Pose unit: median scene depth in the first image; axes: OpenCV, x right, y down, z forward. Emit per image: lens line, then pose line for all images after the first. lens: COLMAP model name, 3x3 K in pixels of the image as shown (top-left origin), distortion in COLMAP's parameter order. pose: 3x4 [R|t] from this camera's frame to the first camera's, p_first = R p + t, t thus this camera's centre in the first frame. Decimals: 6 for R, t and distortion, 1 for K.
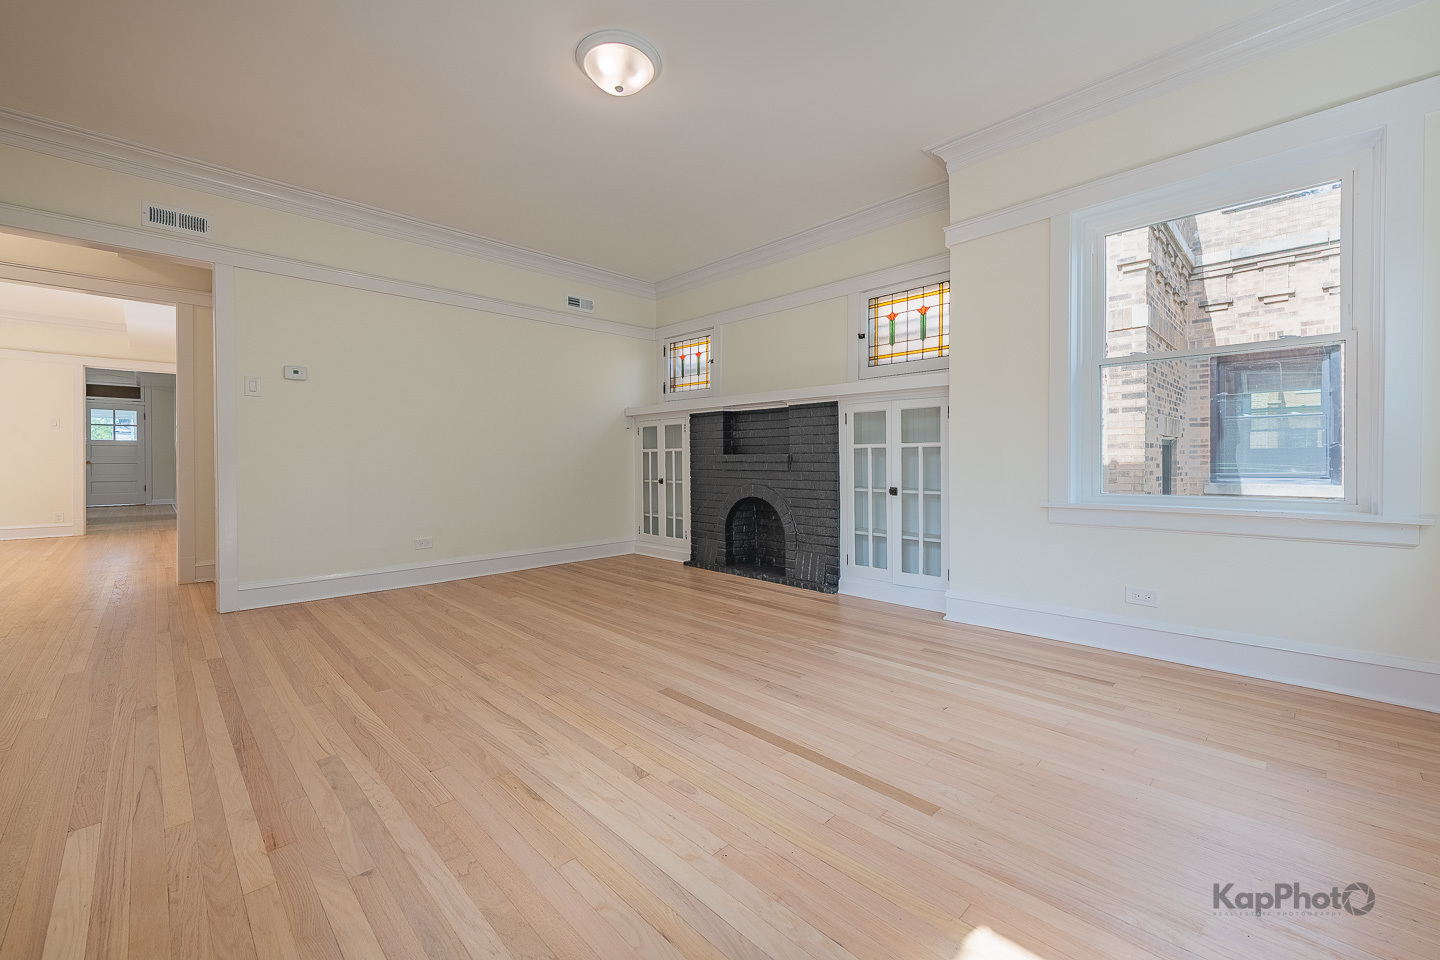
lens RADIAL K [[670.8, 0, 717.8], [0, 670.8, 464.7], [0, 0, 1]] dist [0.004463, -0.000285]
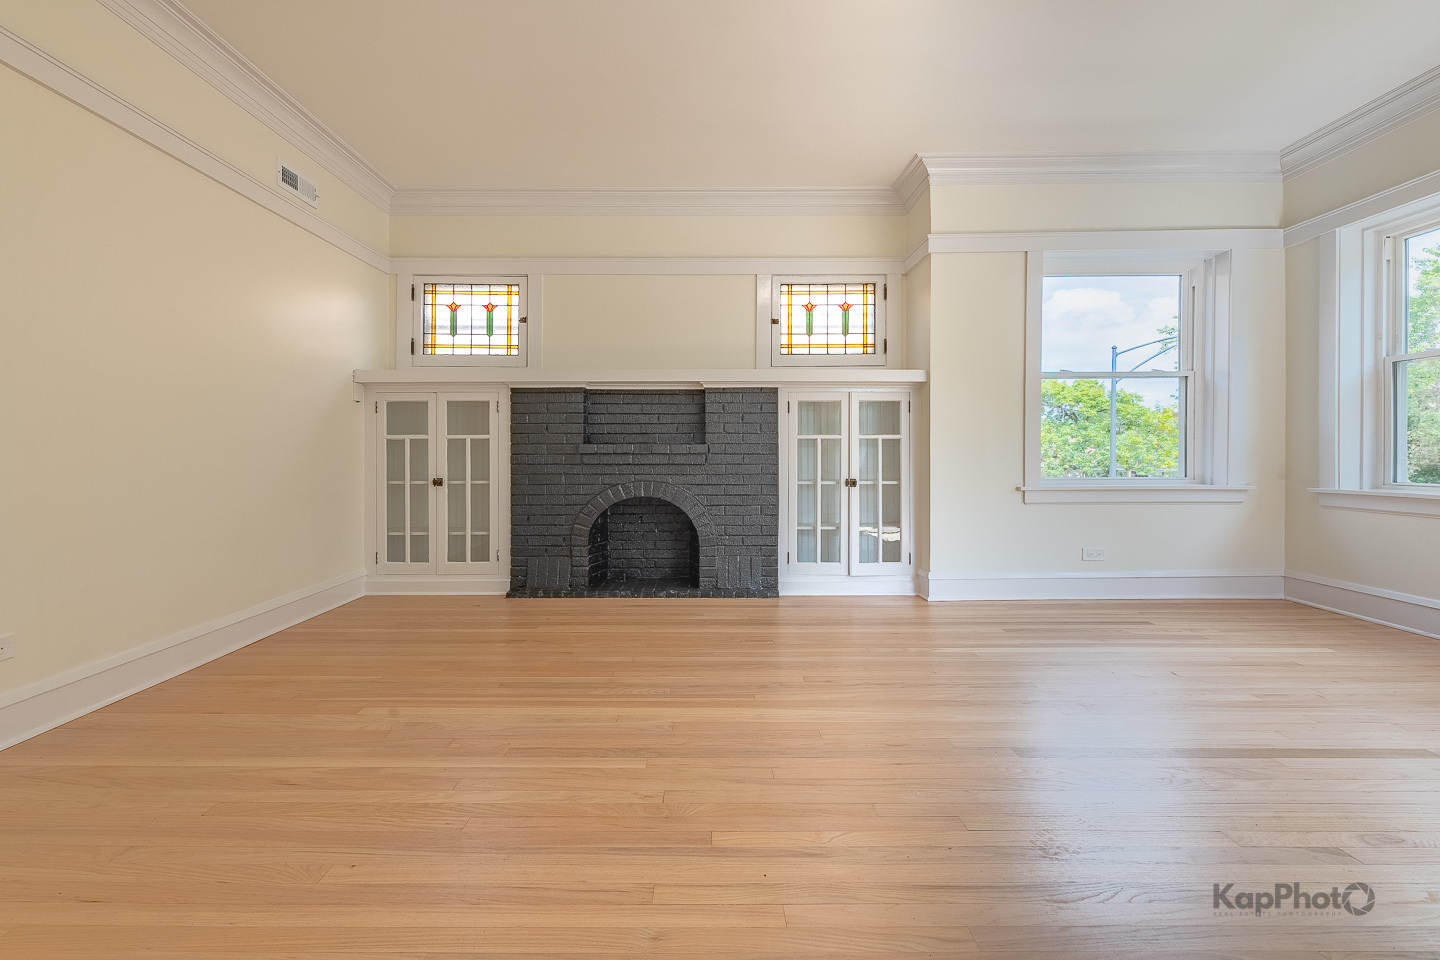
lens RADIAL K [[631.8, 0, 711.5], [0, 631.8, 452.4], [0, 0, 1]] dist [0.007560, -0.000107]
pose [[0.649880, 0.002248, 0.760034, -0.538426], [0.004321, 0.999969, -0.006652, -0.000290], [-0.760025, 0.007607, 0.649850, 0.500721]]
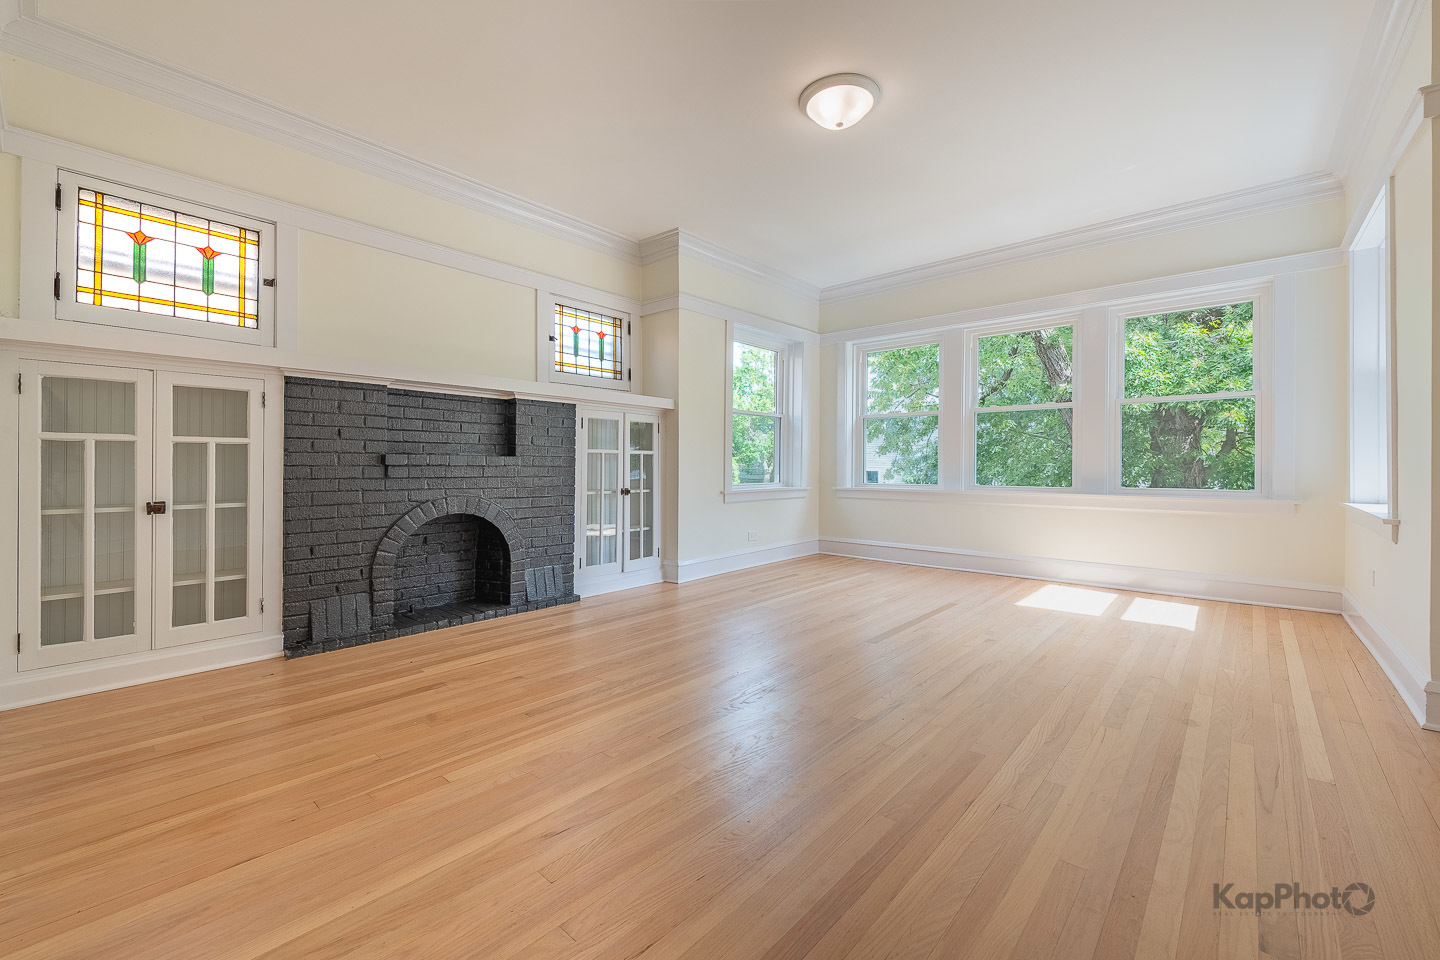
lens RADIAL K [[670.8, 0, 717.8], [0, 670.8, 464.7], [0, 0, 1]] dist [0.004463, -0.000285]
pose [[-0.203539, 0.003329, 0.979061, -0.820288], [0.001743, 0.999994, -0.003038, -0.002990], [-0.979065, 0.001088, -0.203544, 0.988397]]
